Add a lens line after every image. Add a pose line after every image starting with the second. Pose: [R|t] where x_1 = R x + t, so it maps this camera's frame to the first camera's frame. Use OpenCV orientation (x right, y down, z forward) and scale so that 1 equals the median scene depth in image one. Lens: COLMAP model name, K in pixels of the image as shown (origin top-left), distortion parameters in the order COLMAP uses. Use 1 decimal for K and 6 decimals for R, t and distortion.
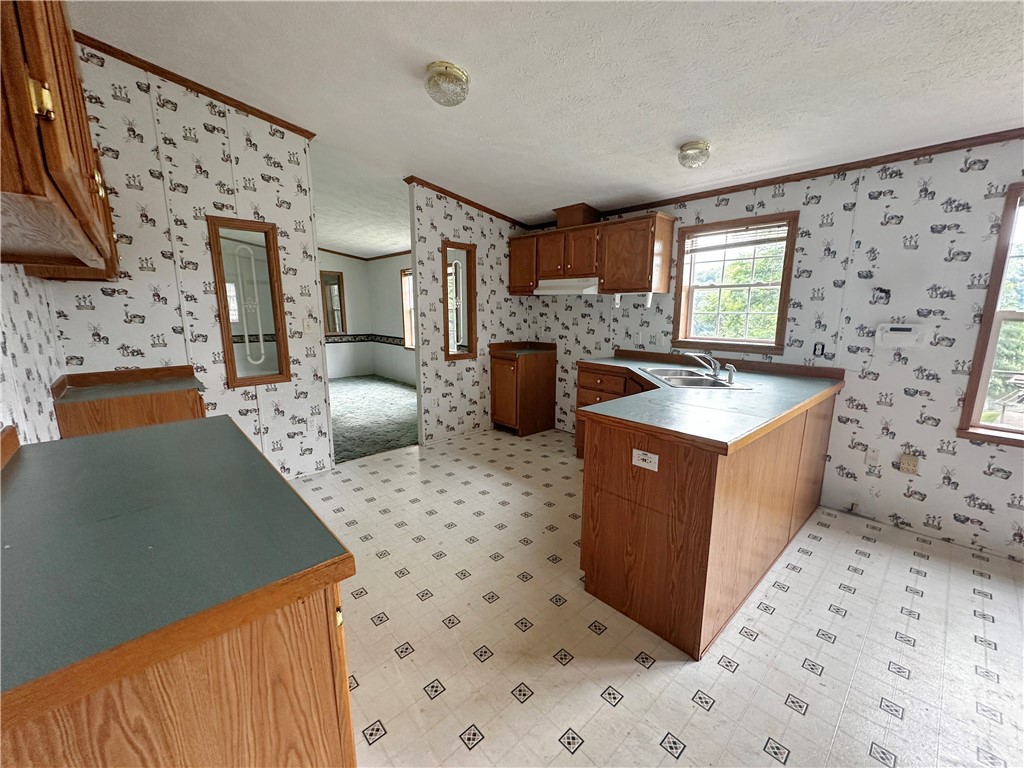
lens RADIAL K [[412.5, 0, 512.0], [0, 412.5, 384.0], [0, 0, 1]] dist [0.000217, -0.000051]
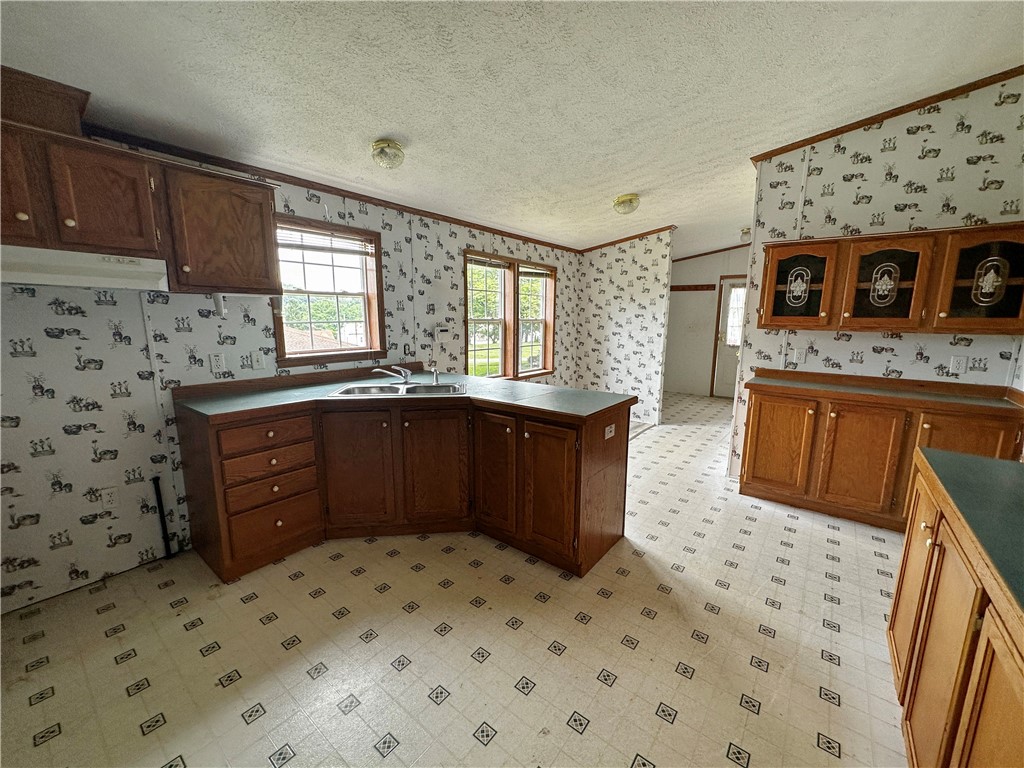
lens RADIAL K [[412.5, 0, 512.0], [0, 412.5, 384.0], [0, 0, 1]] dist [0.000217, -0.000051]
pose [[-0.170537, -0.167969, 0.970929, -0.531112], [0.167445, 0.966092, 0.196543, -0.169155], [-0.971020, 0.196096, -0.136629, 0.848363]]
